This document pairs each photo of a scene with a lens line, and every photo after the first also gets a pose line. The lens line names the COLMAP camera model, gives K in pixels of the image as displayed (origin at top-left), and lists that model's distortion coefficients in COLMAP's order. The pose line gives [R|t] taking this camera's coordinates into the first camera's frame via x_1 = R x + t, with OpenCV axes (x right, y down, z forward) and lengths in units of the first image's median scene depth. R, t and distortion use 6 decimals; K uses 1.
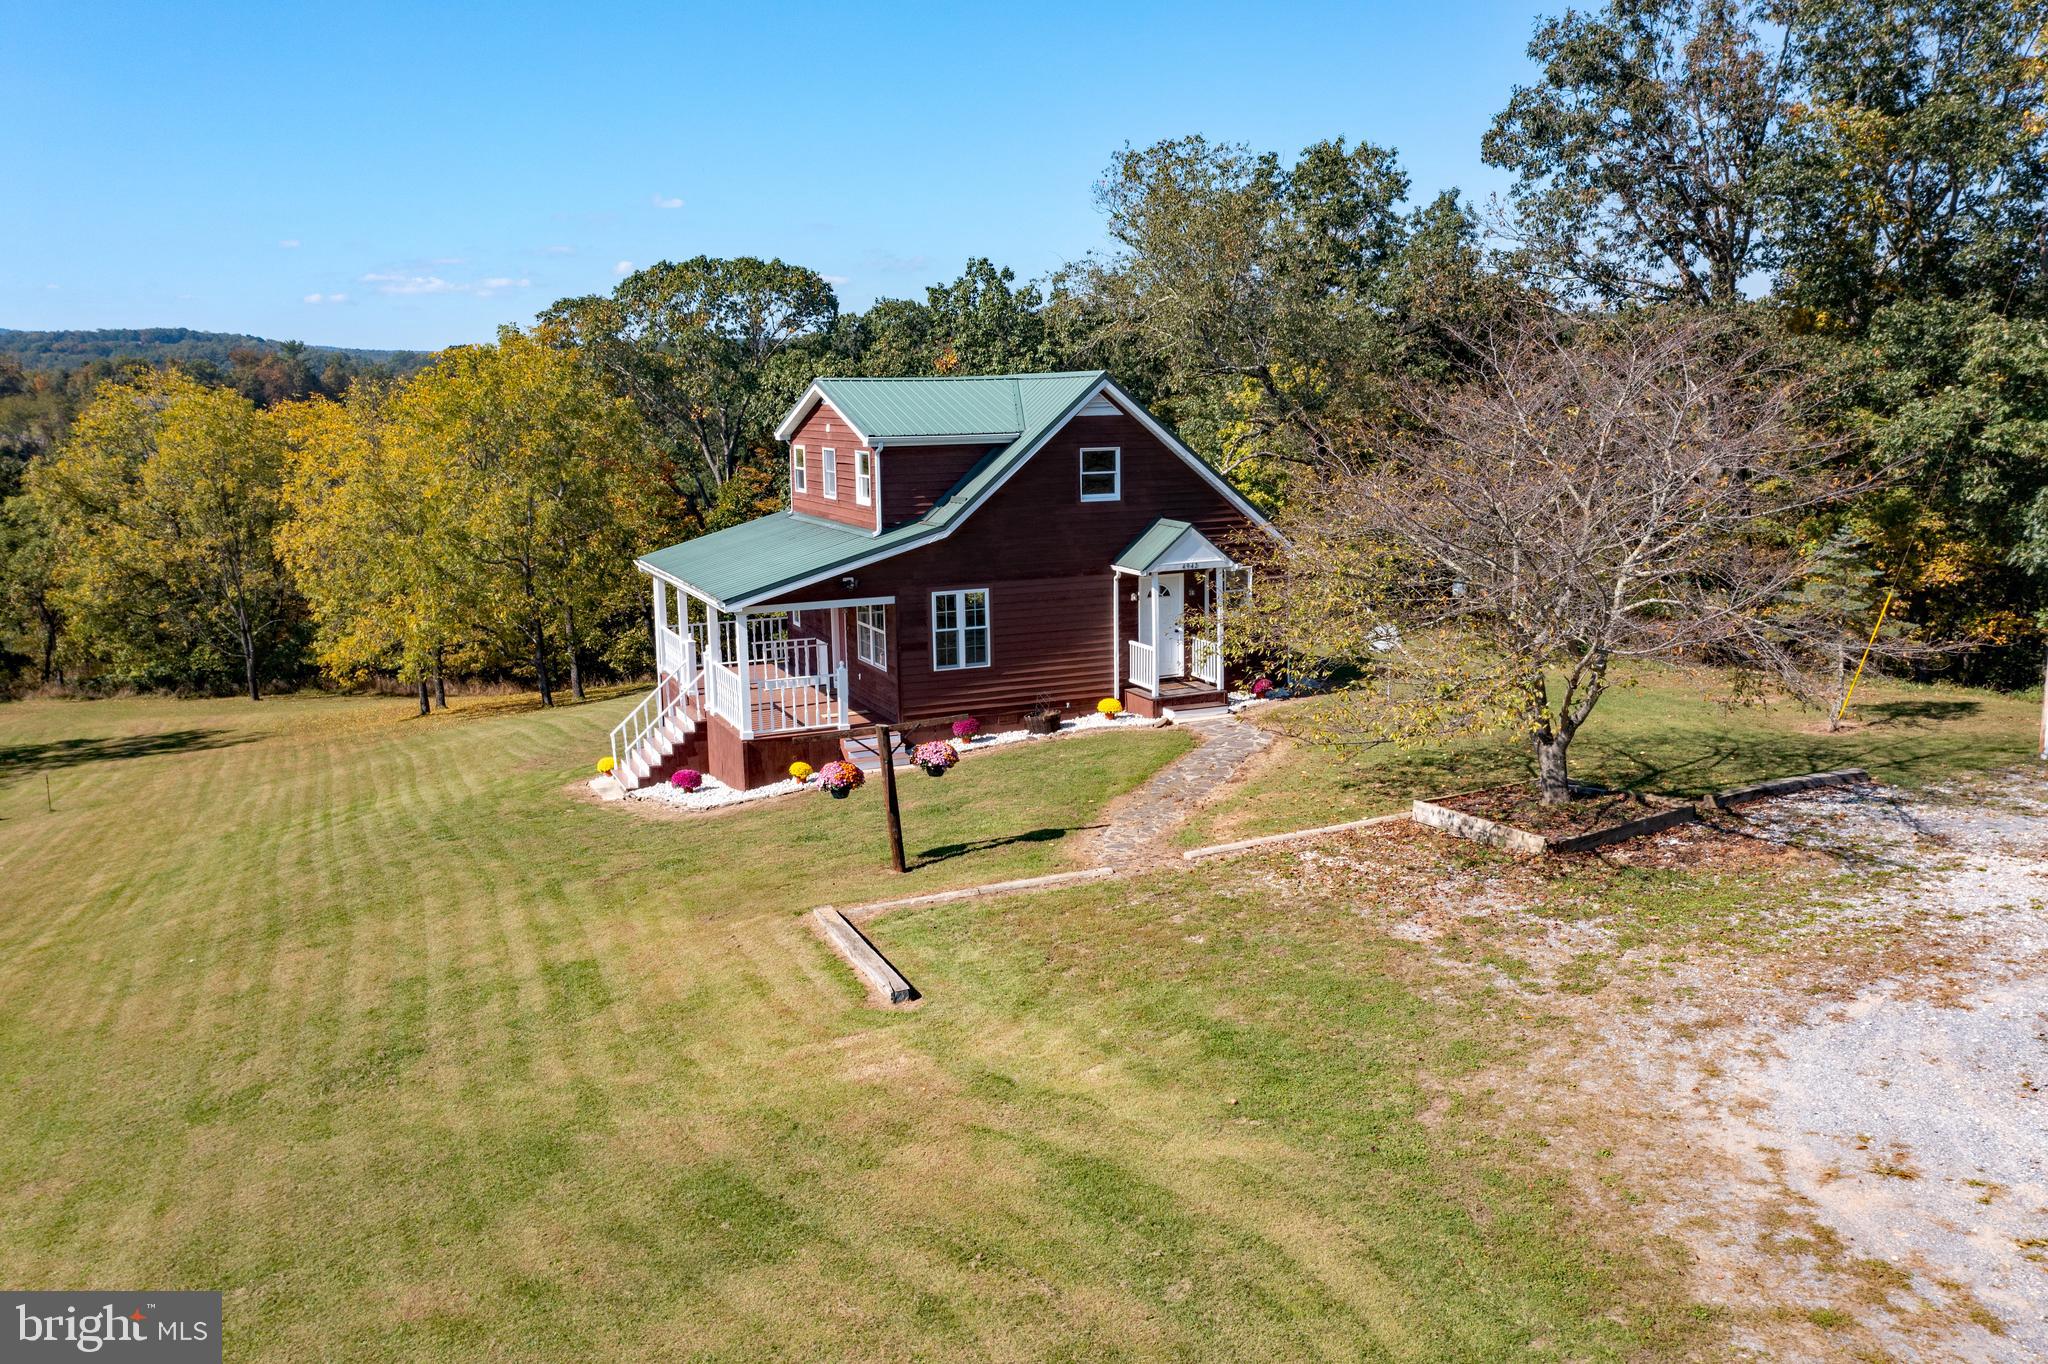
lens RADIAL K [[1607.5, 0, 1025.4], [0, 1607.5, 678.8], [0, 0, 1]] dist [-0.017671, 0.006637]
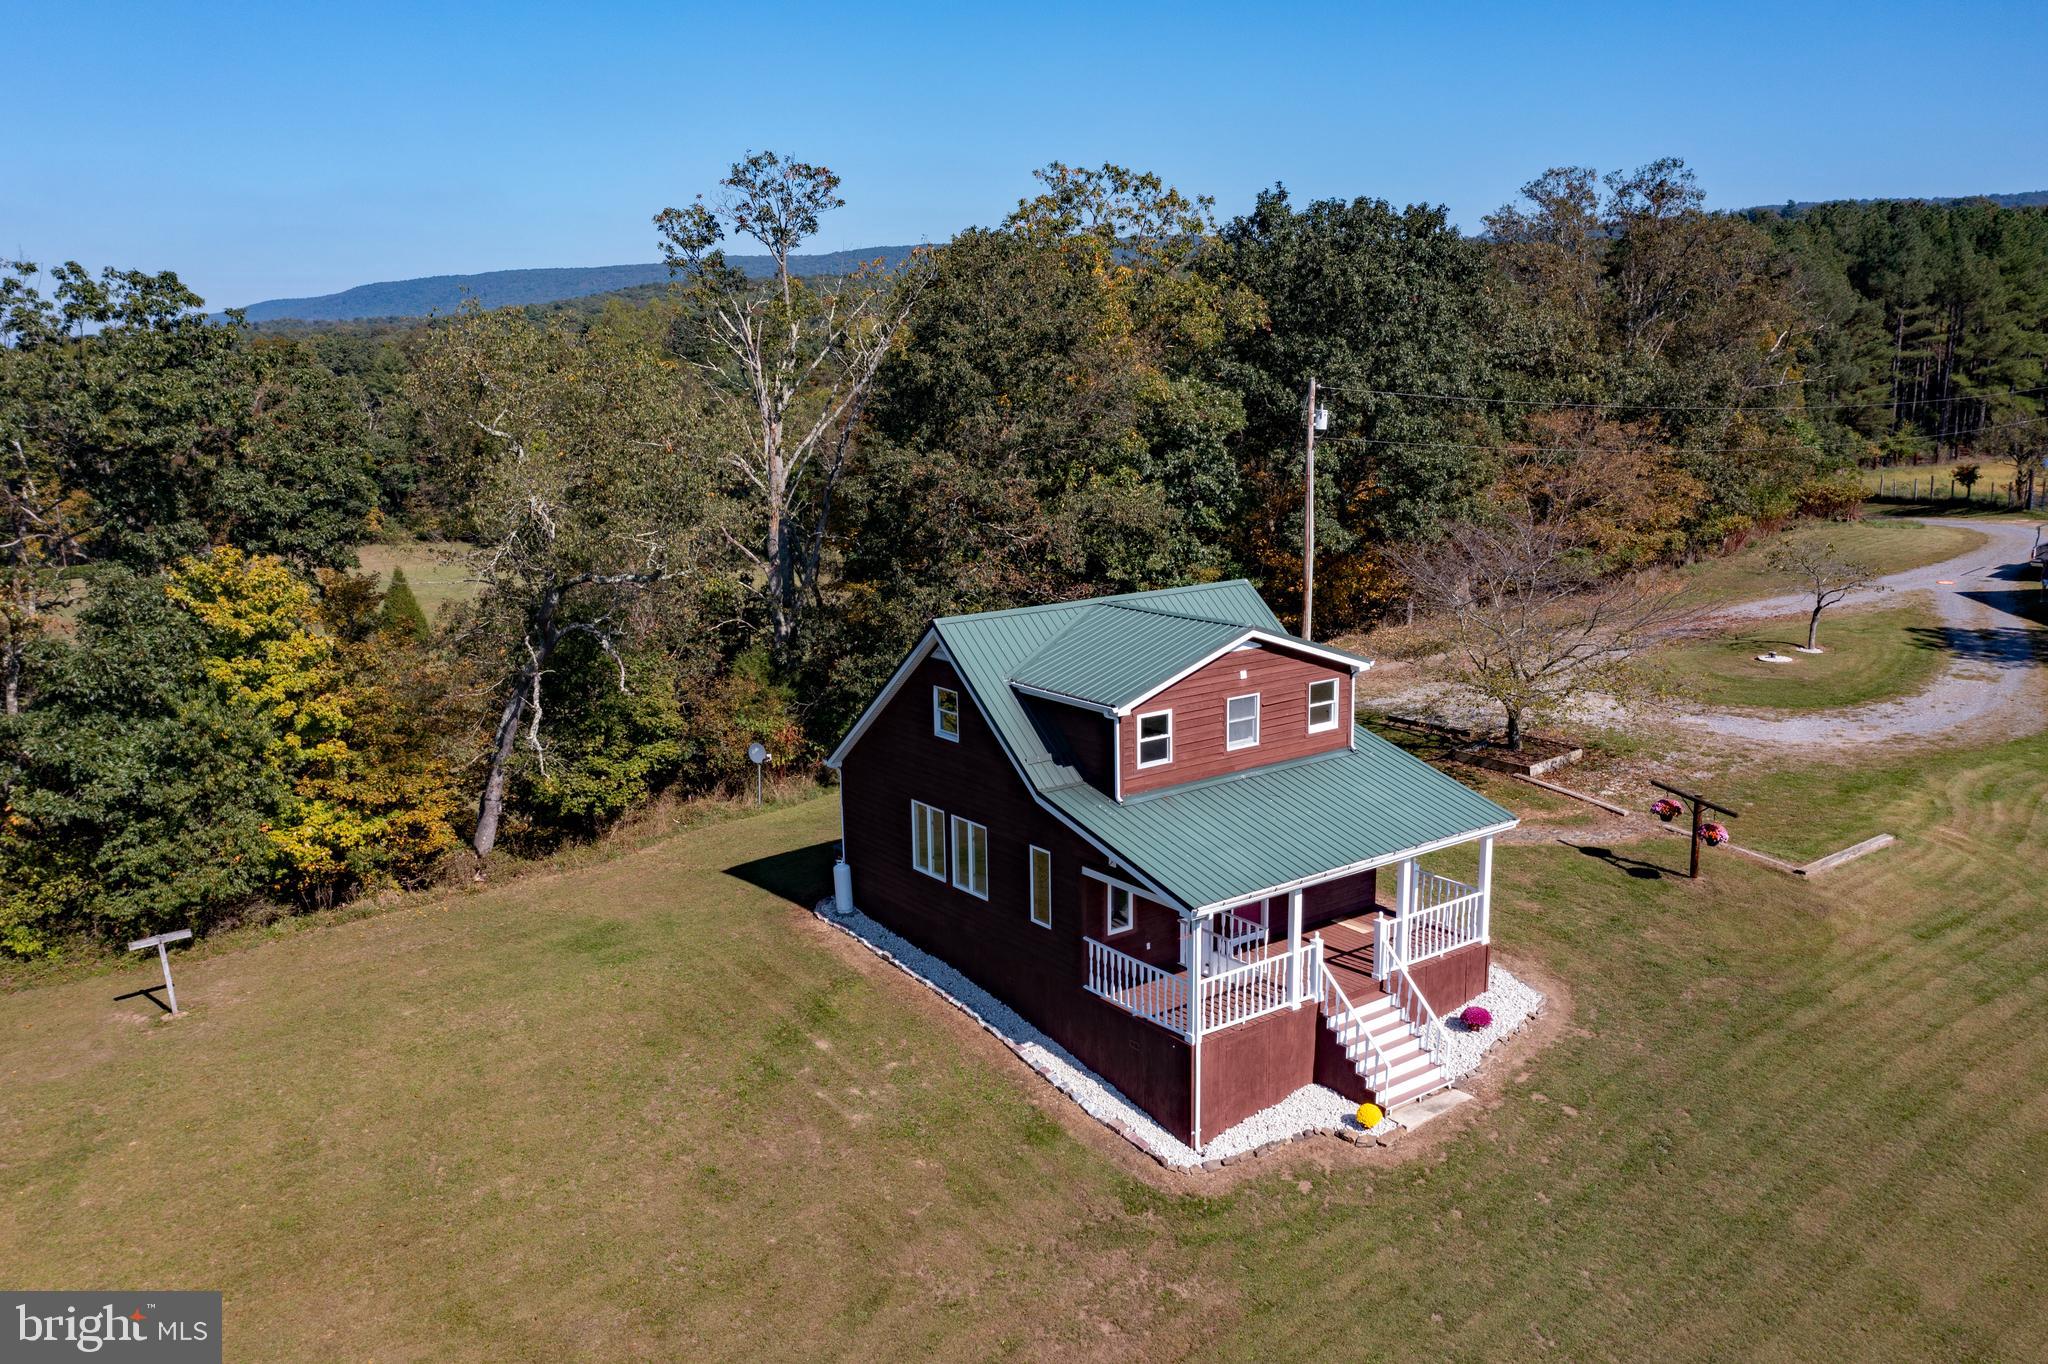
lens RADIAL K [[1612.0, 0, 1028.2], [0, 1612.0, 683.1], [0, 0, 1]] dist [-0.015117, 0.002727]
pose [[-0.233214, -0.171270, 0.957224, -0.993415], [0.188749, 0.957674, 0.217337, -0.379381], [-0.953931, 0.231361, -0.191016, 1.301188]]
